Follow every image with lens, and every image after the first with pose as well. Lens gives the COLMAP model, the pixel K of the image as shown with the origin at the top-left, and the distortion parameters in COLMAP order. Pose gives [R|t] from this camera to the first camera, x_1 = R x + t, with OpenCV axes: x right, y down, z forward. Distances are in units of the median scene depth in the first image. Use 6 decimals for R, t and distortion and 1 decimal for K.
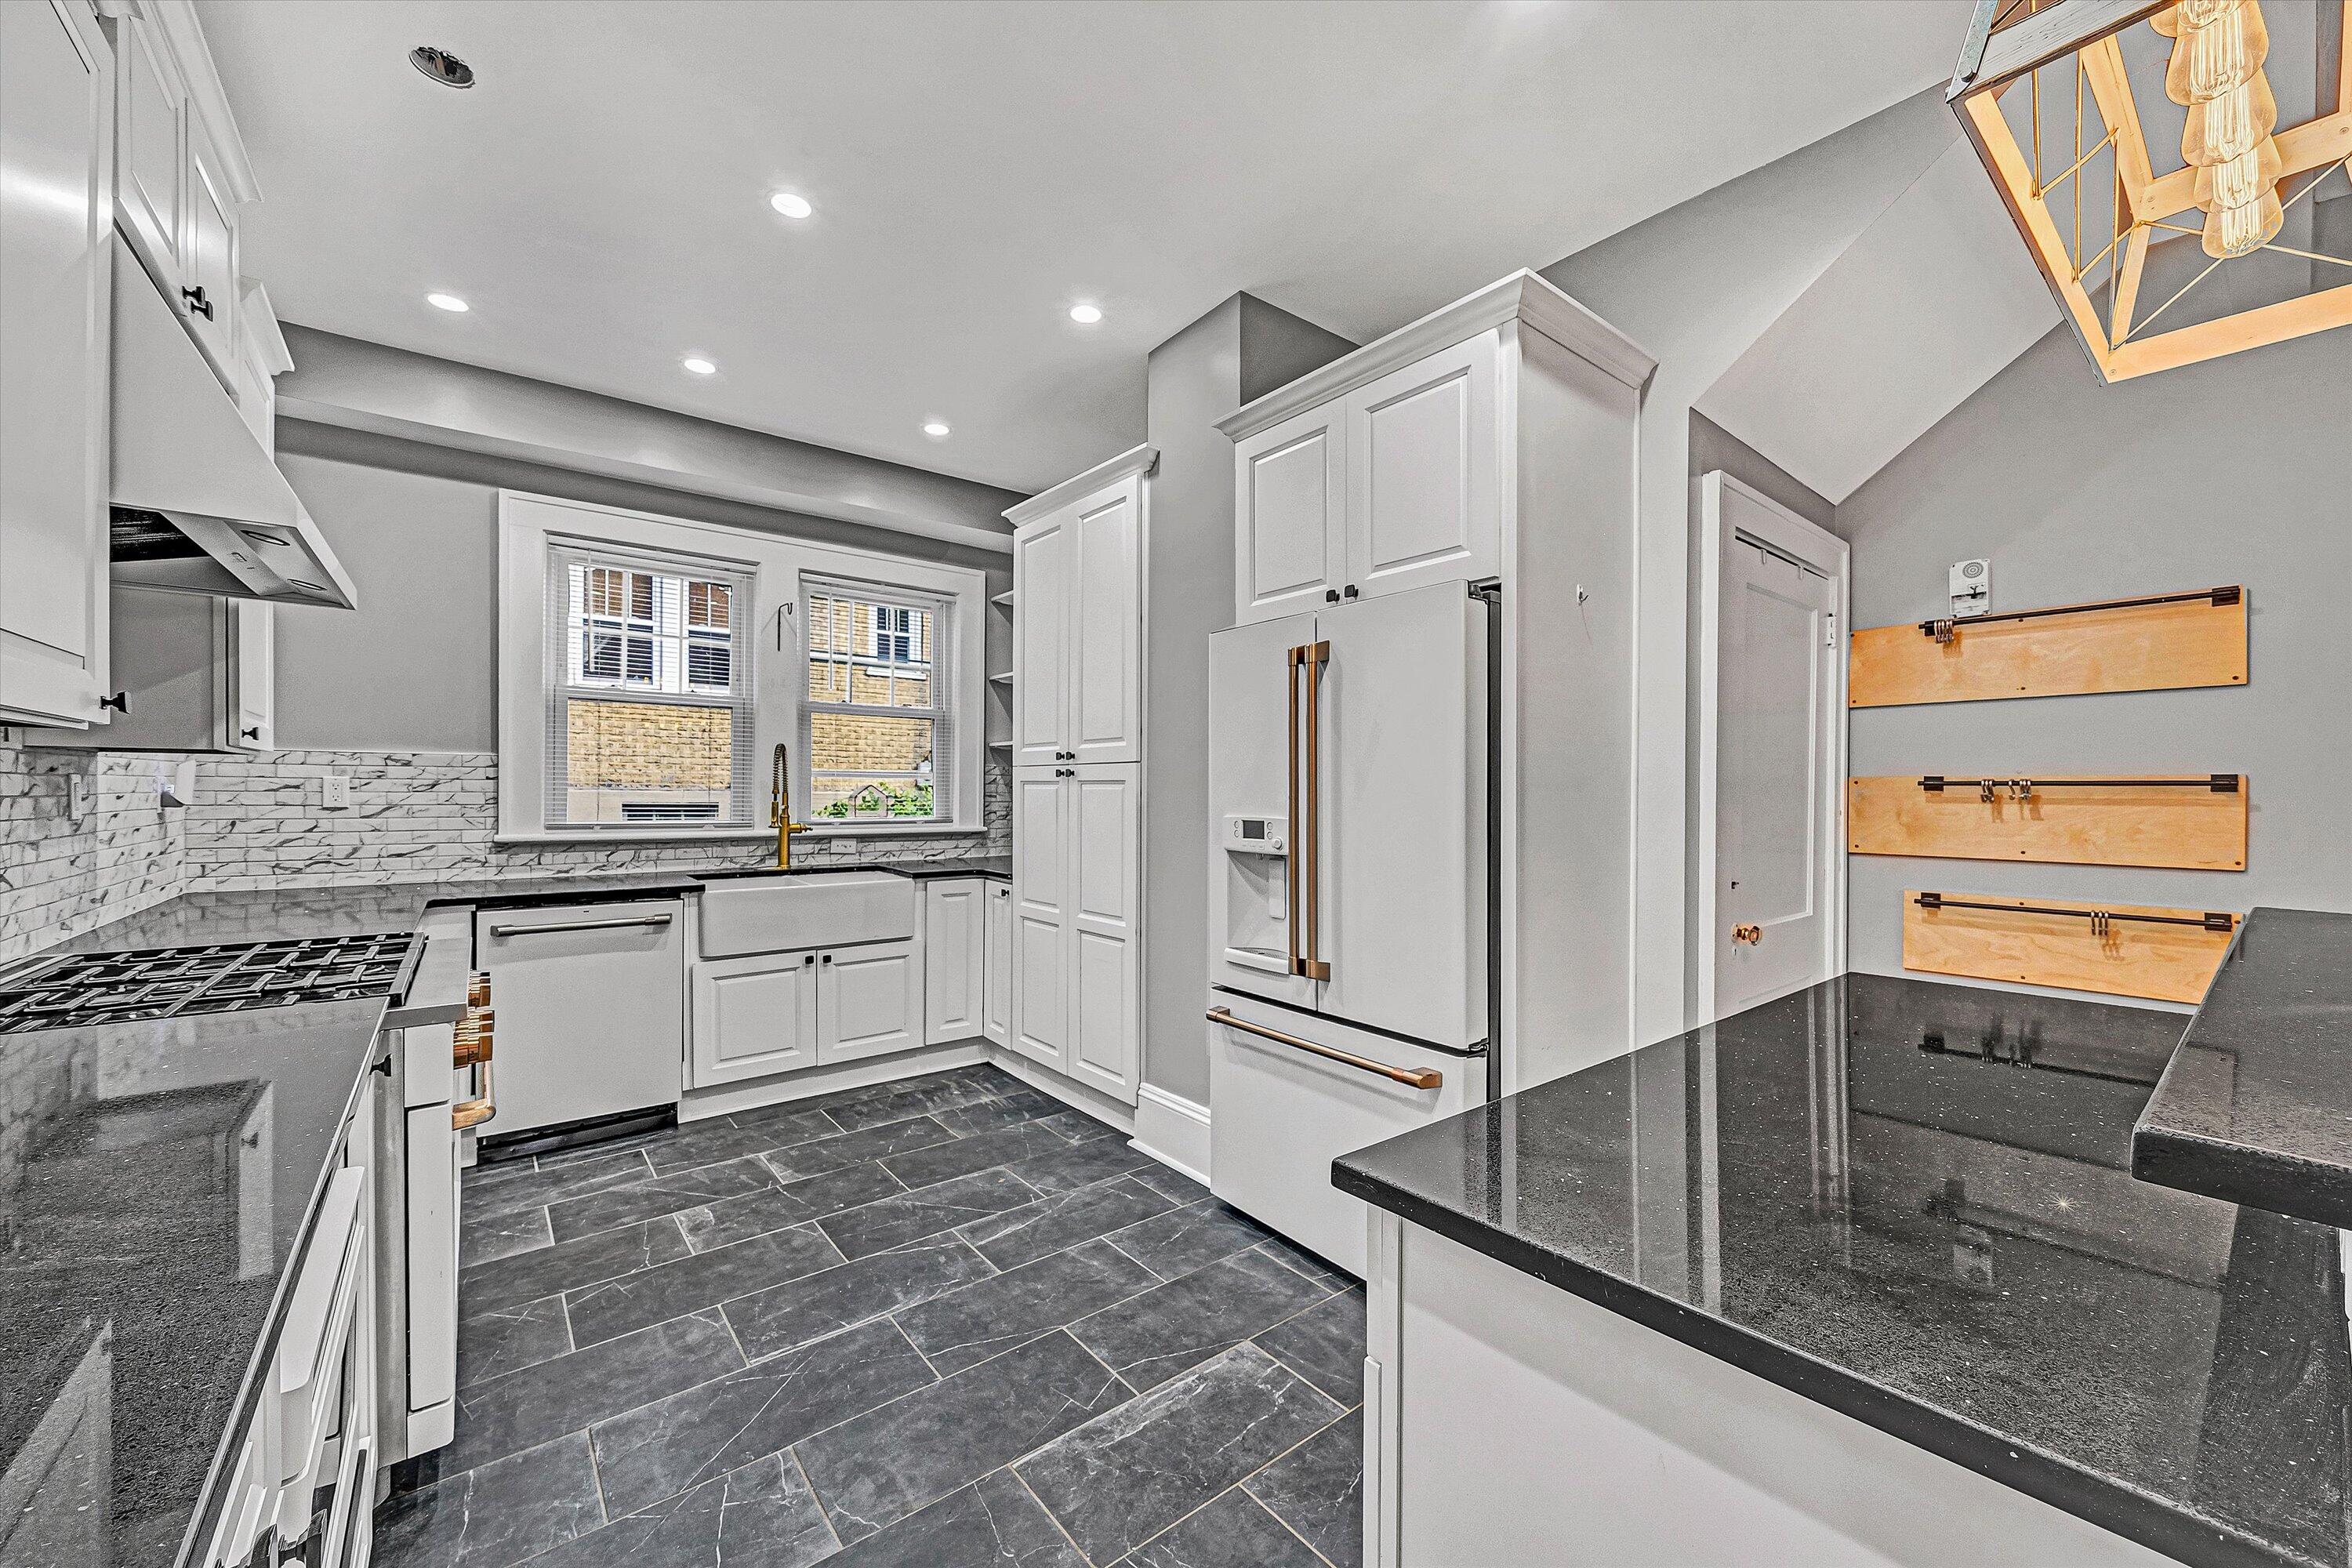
lens RADIAL K [[901.1, 0, 1213.8], [0, 901.1, 795.0], [0, 0, 1]] dist [0.000038, 0.000095]
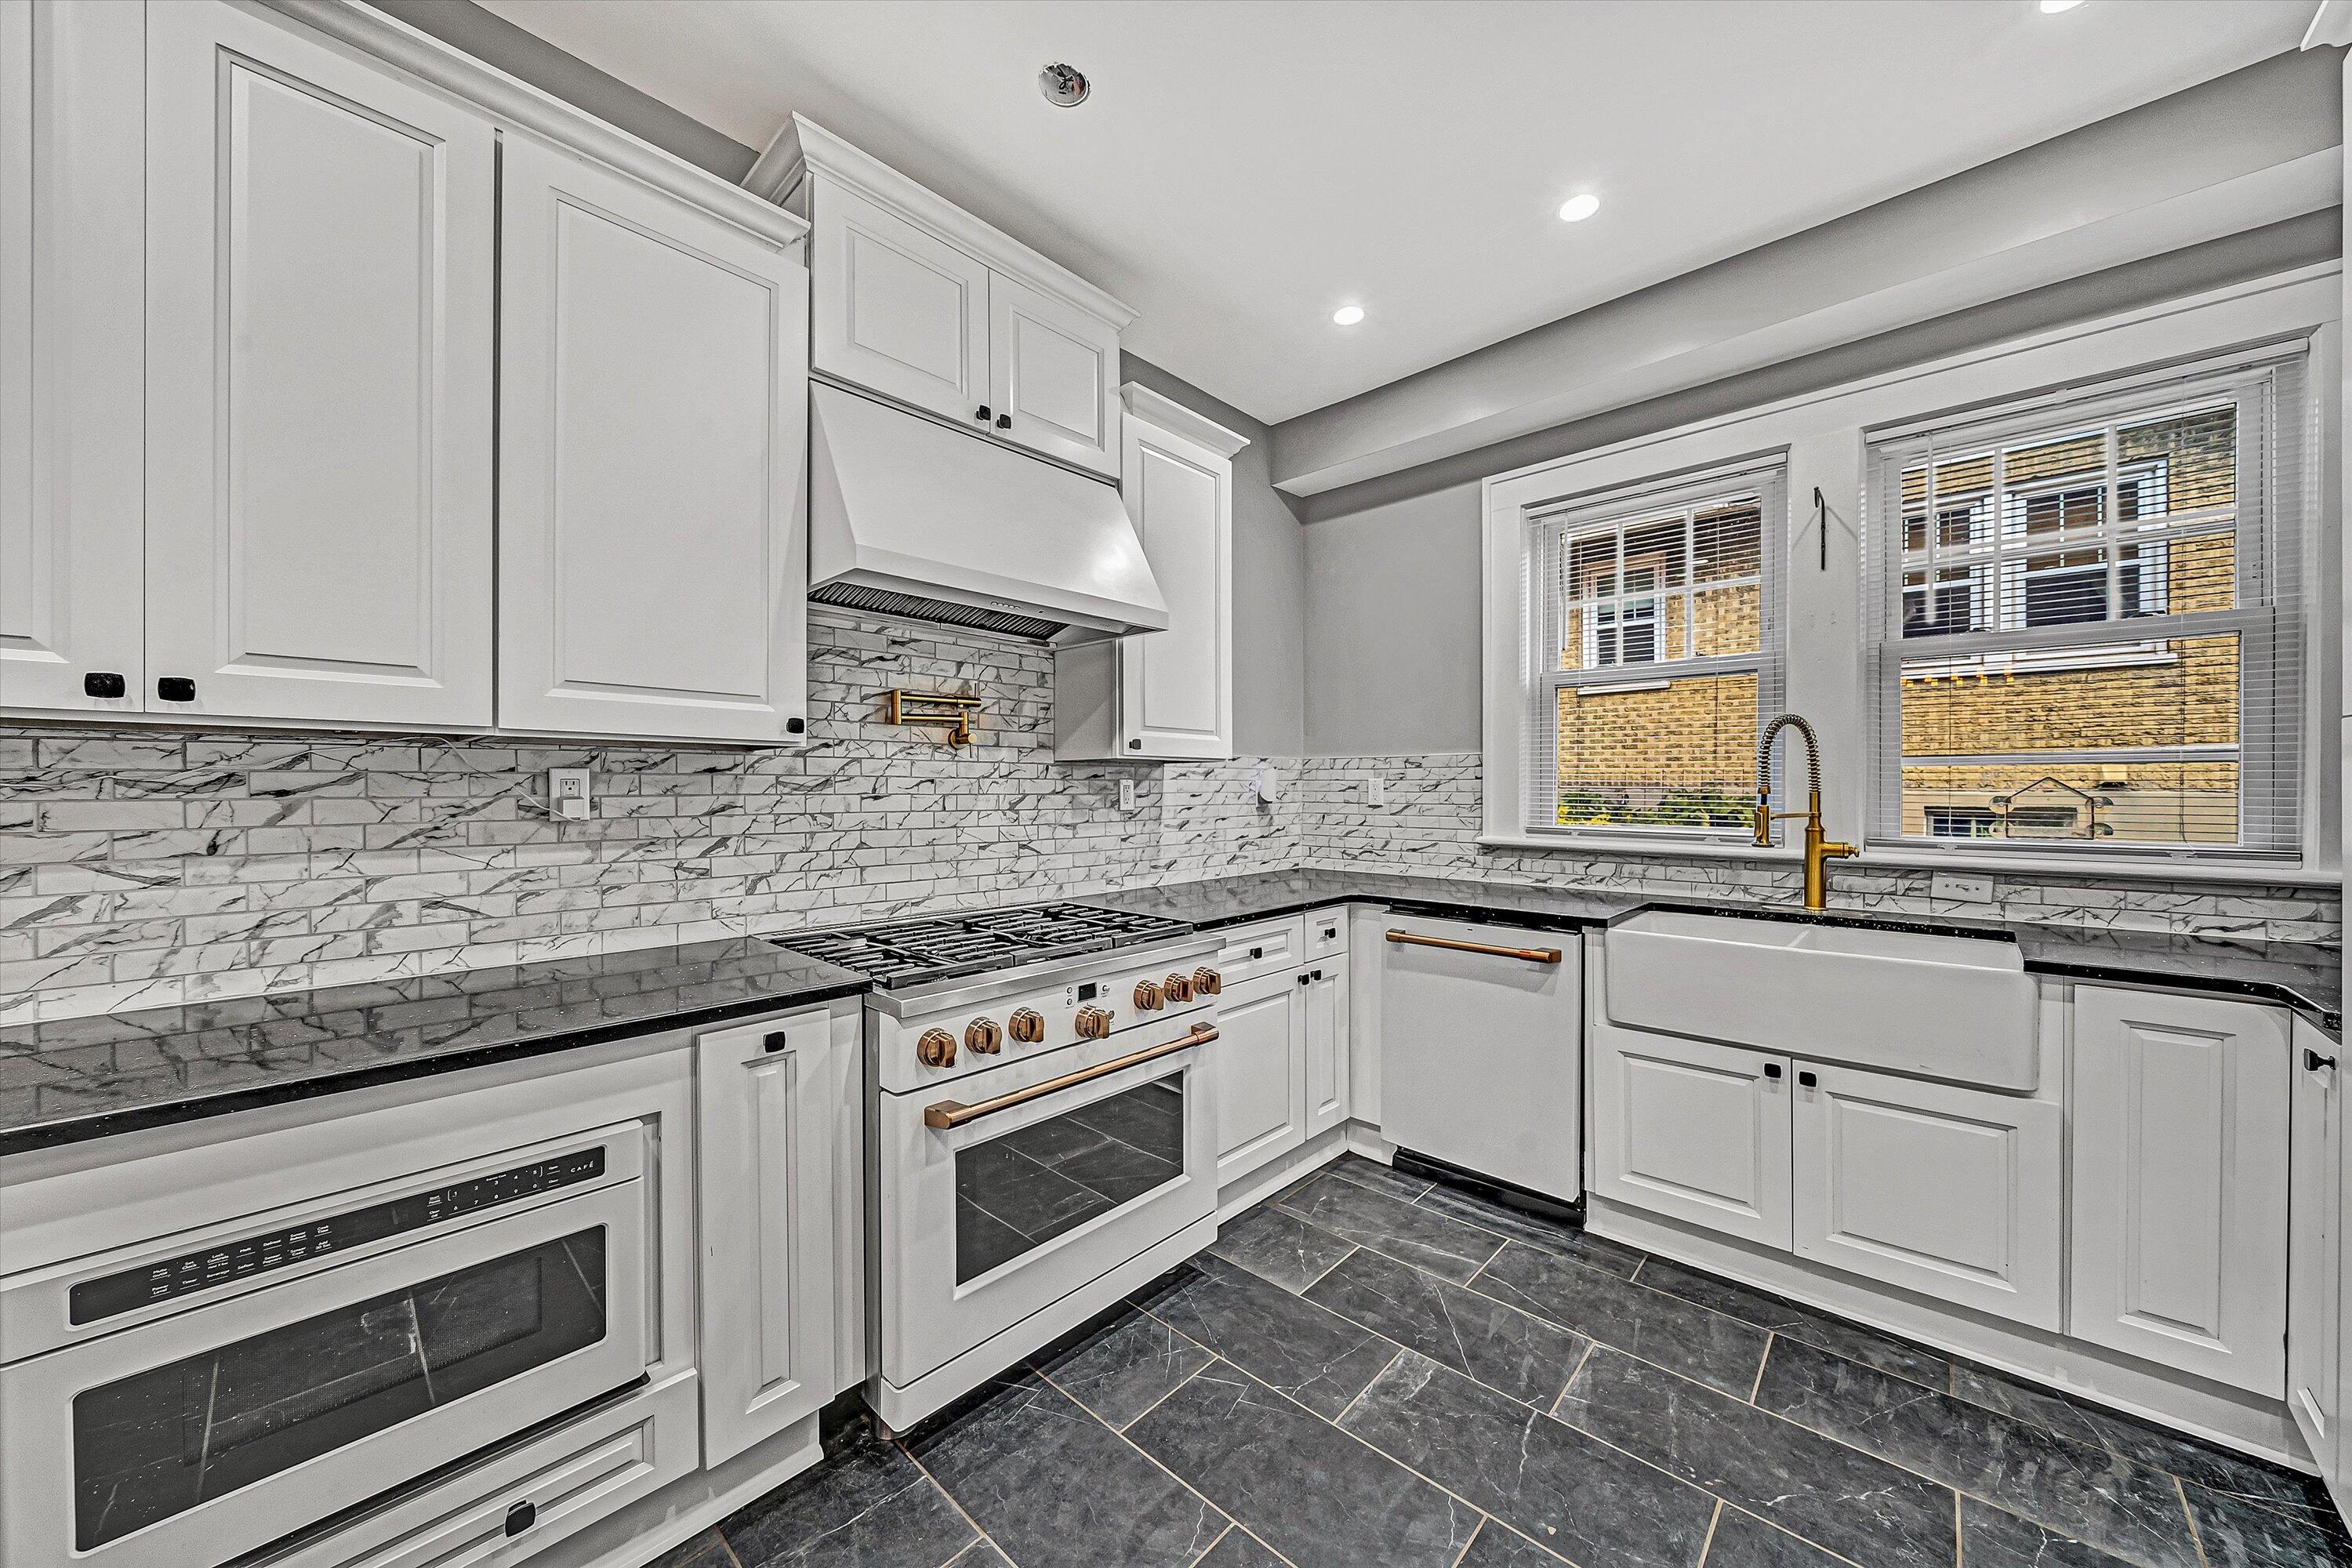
lens RADIAL K [[831.6, 0, 1132.9], [0, 831.6, 794.1], [0, 0, 1]] dist [-0.005413, -0.000467]
pose [[0.118565, -0.000755, -0.992946, 0.048767], [-0.003805, 0.999992, -0.001215, 0.001749], [0.992939, 0.003922, 0.118561, 0.527807]]
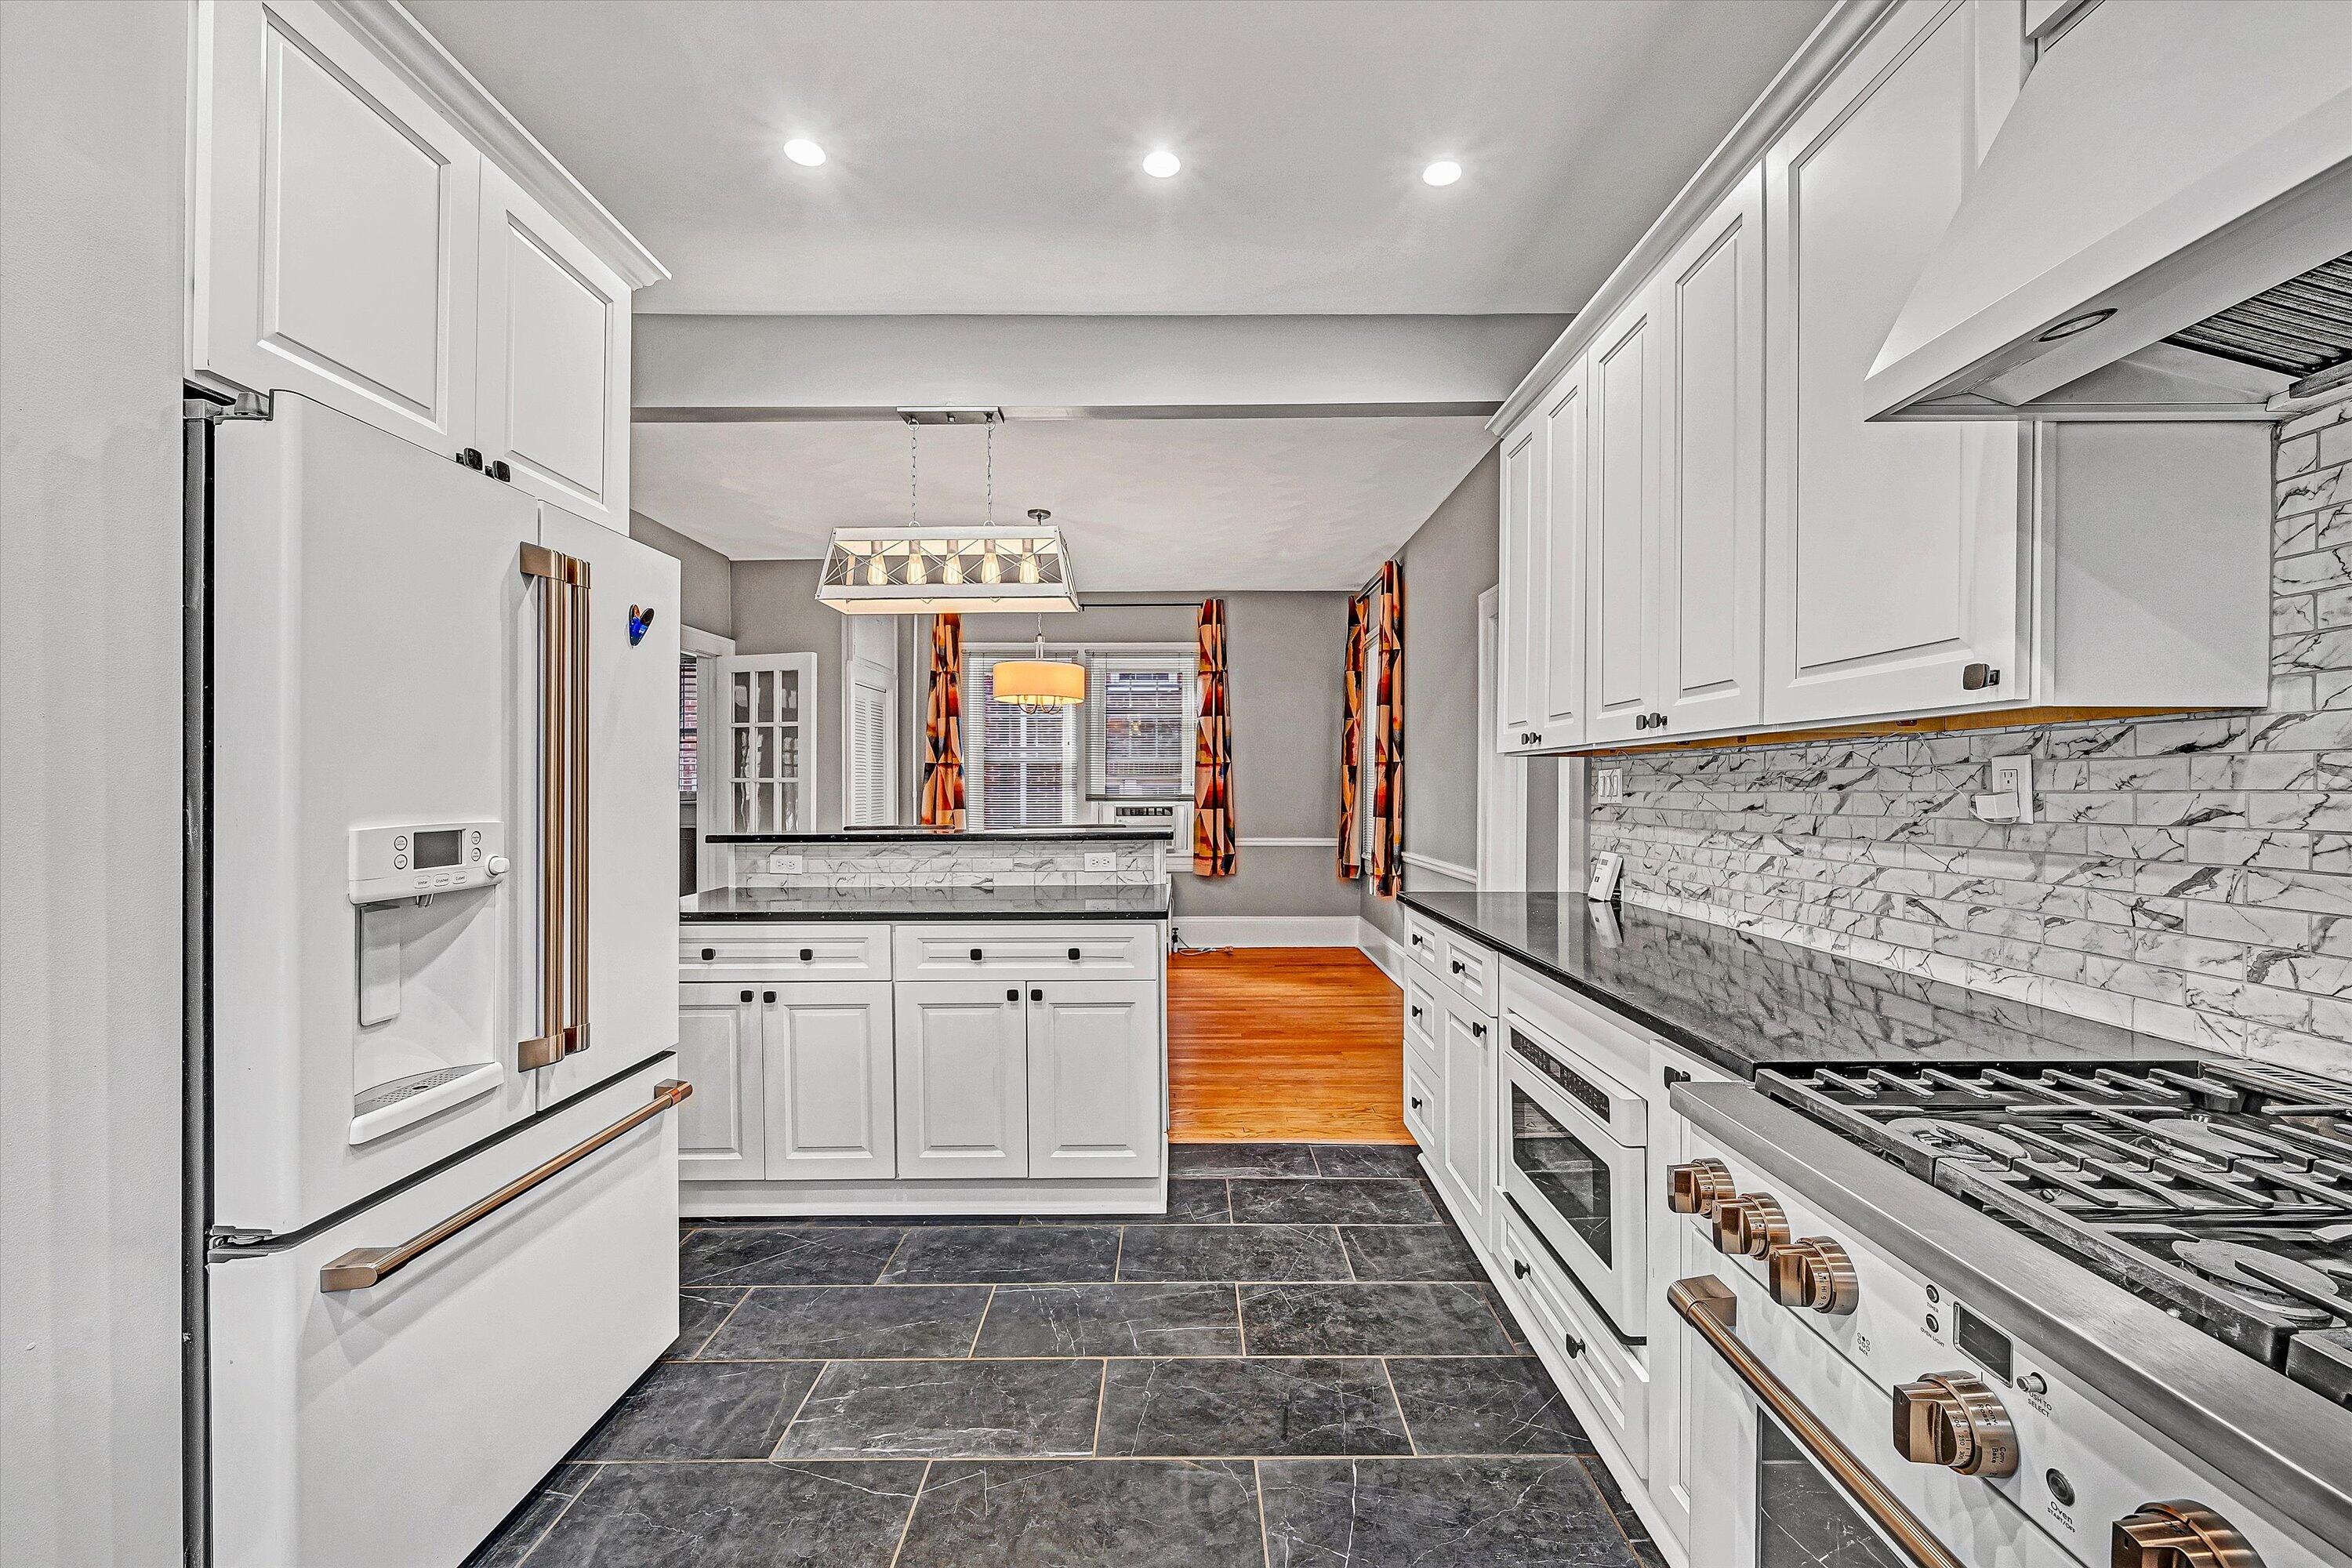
lens RADIAL K [[985.5, 0, 1206.4], [0, 985.5, 787.0], [0, 0, 1]] dist [0.002290, -0.000015]
pose [[-0.785955, -0.004669, 0.618266, -0.472302], [-0.001406, 0.999982, 0.005765, -0.000468], [-0.618282, 0.003662, -0.785948, 0.843798]]
